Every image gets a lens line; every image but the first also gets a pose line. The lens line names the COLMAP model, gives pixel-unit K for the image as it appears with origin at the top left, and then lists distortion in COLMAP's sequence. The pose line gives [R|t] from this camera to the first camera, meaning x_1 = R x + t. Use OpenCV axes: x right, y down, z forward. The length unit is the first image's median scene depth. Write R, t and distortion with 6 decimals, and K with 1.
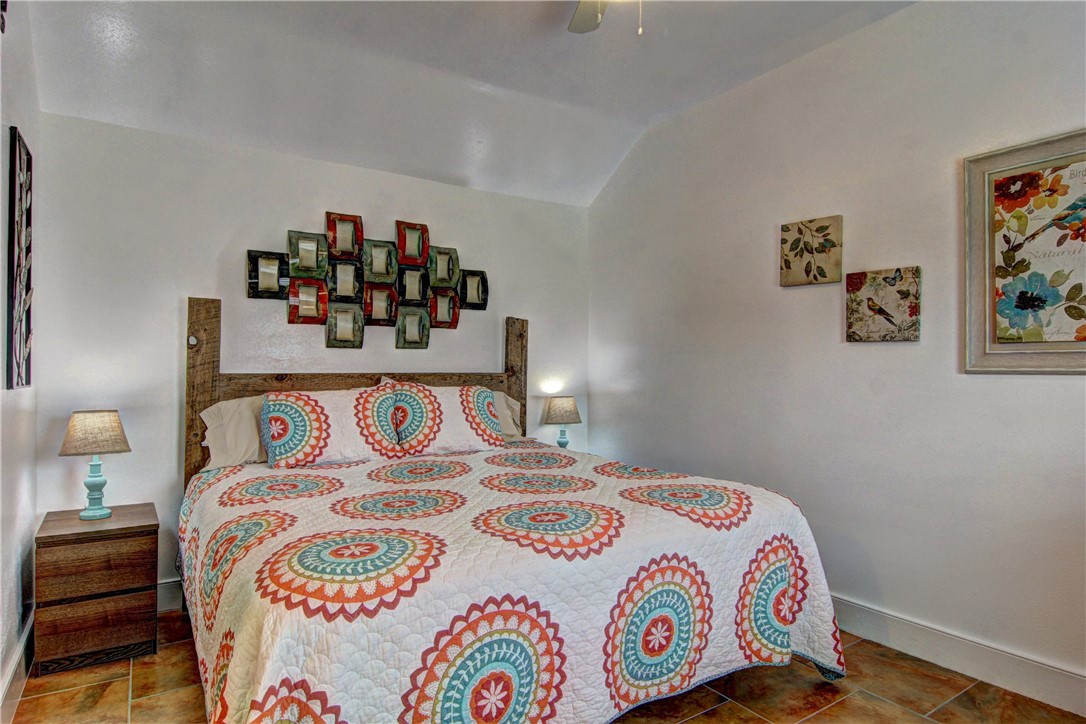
lens RADIAL K [[613.4, 0, 541.6], [0, 613.4, 361.7], [0, 0, 1]] dist [-0.013250, -0.006819]
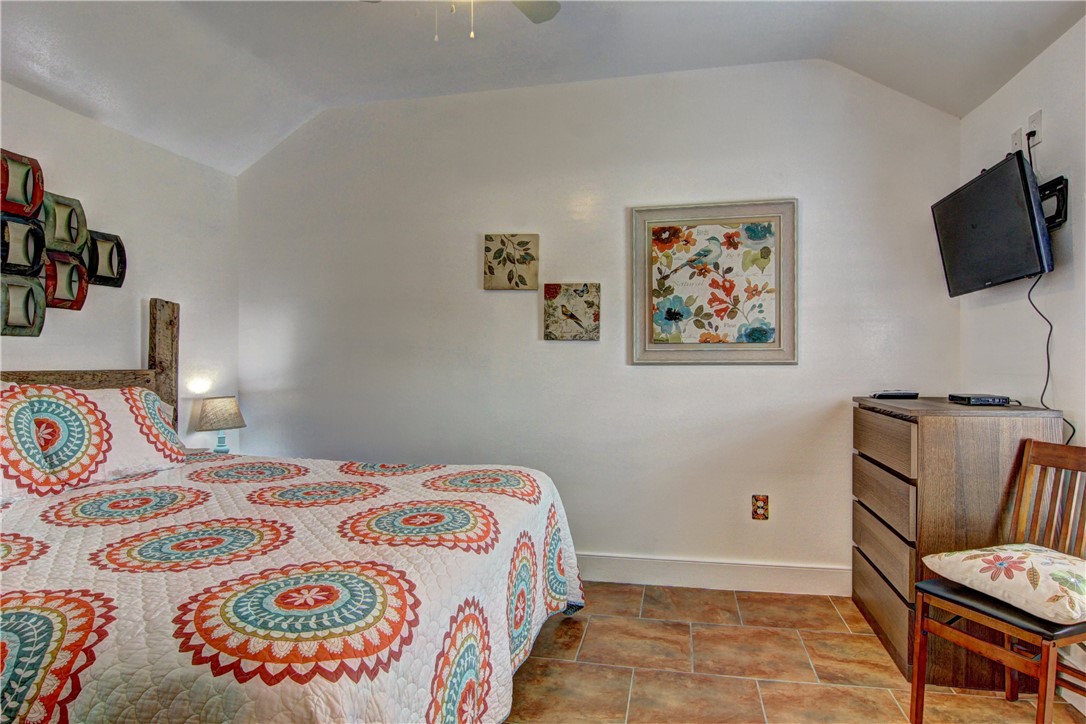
lens RADIAL K [[613.4, 0, 546.6], [0, 613.4, 361.4], [0, 0, 1]] dist [-0.013250, -0.006819]
pose [[0.709976, -0.003838, 0.704215, -0.343359], [-0.001989, 0.999970, 0.007454, 0.001161], [-0.704223, -0.006693, 0.709947, 0.126737]]
